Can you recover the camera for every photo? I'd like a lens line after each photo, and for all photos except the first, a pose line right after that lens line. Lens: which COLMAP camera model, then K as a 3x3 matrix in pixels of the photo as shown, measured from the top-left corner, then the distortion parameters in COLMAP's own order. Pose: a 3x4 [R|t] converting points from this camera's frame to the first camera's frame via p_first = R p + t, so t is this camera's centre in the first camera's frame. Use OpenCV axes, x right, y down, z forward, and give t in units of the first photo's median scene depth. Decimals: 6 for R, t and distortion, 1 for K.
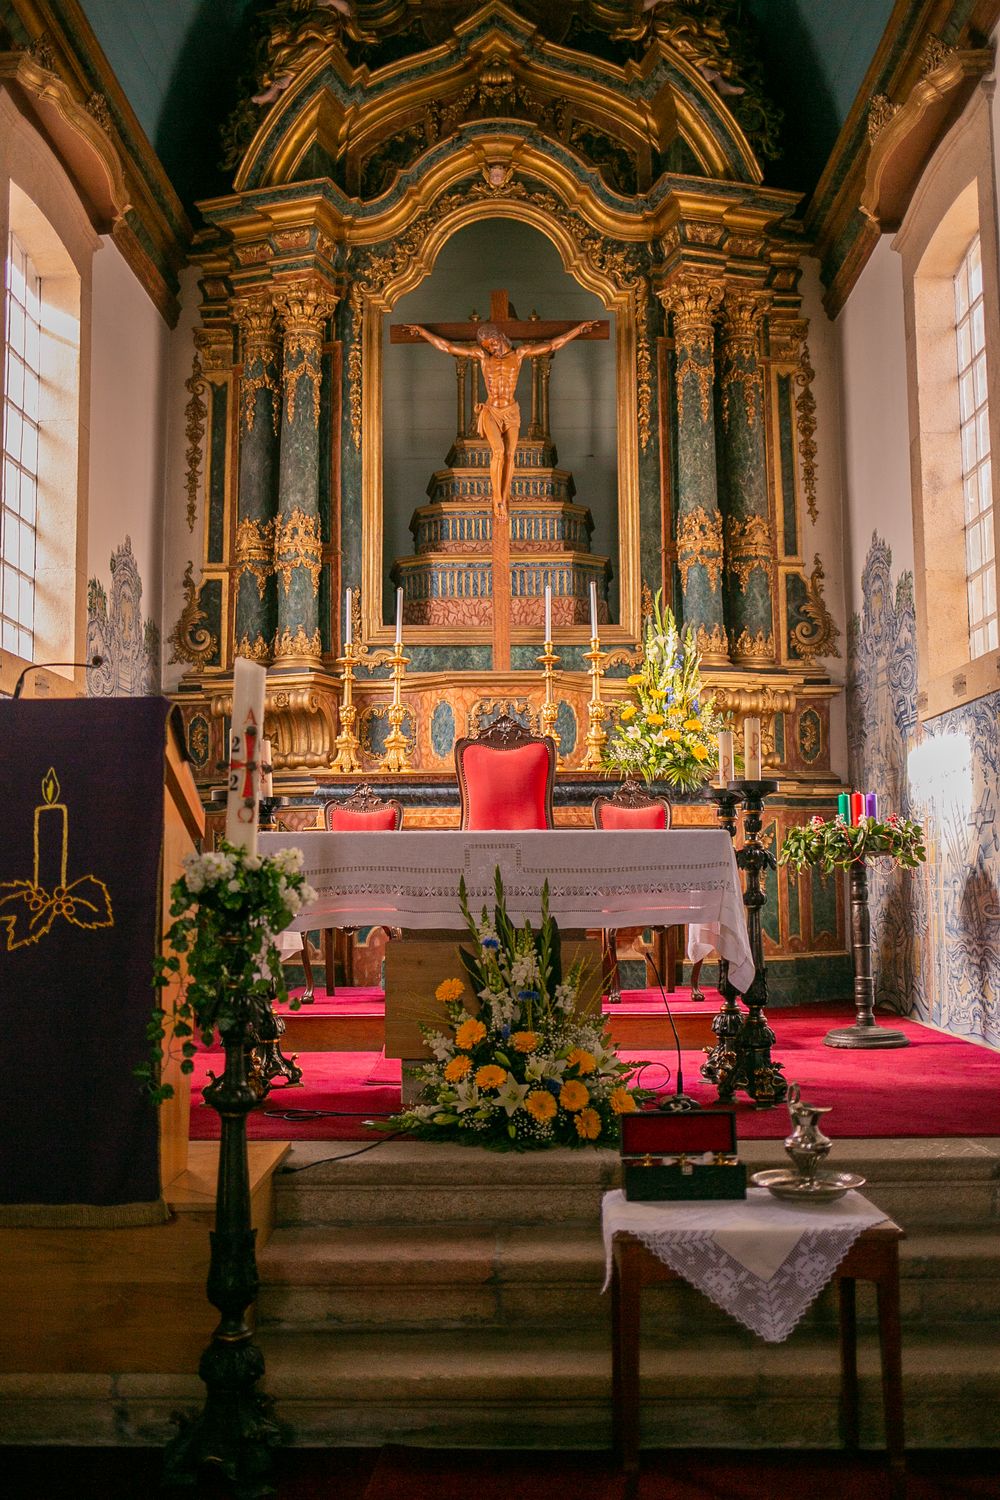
lens RADIAL K [[1497.6, 0, 491.0], [0, 1497.6, 754.5], [0, 0, 1]] dist [-0.082246, 0.000000]
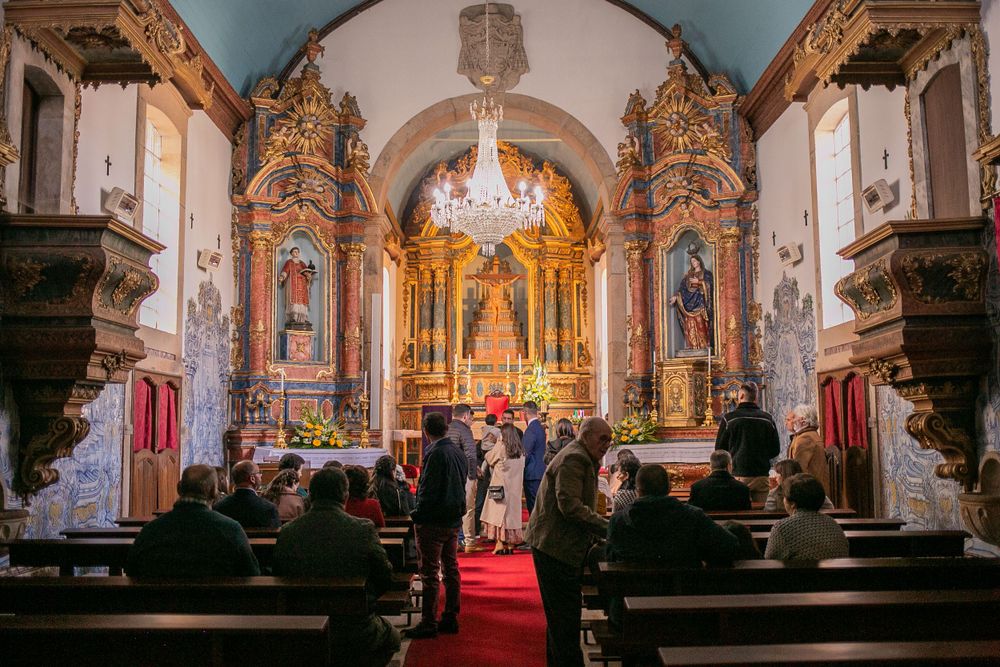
lens RADIAL K [[998.4, 0, 504.8], [0, 998.4, 330.5], [0, 0, 1]] dist [-0.082246, 0.000000]
pose [[0.999619, 0.005152, 0.027106, -0.036245], [-0.004740, 0.999873, -0.015247, -0.118473], [-0.027181, 0.015113, 0.999516, -1.389131]]
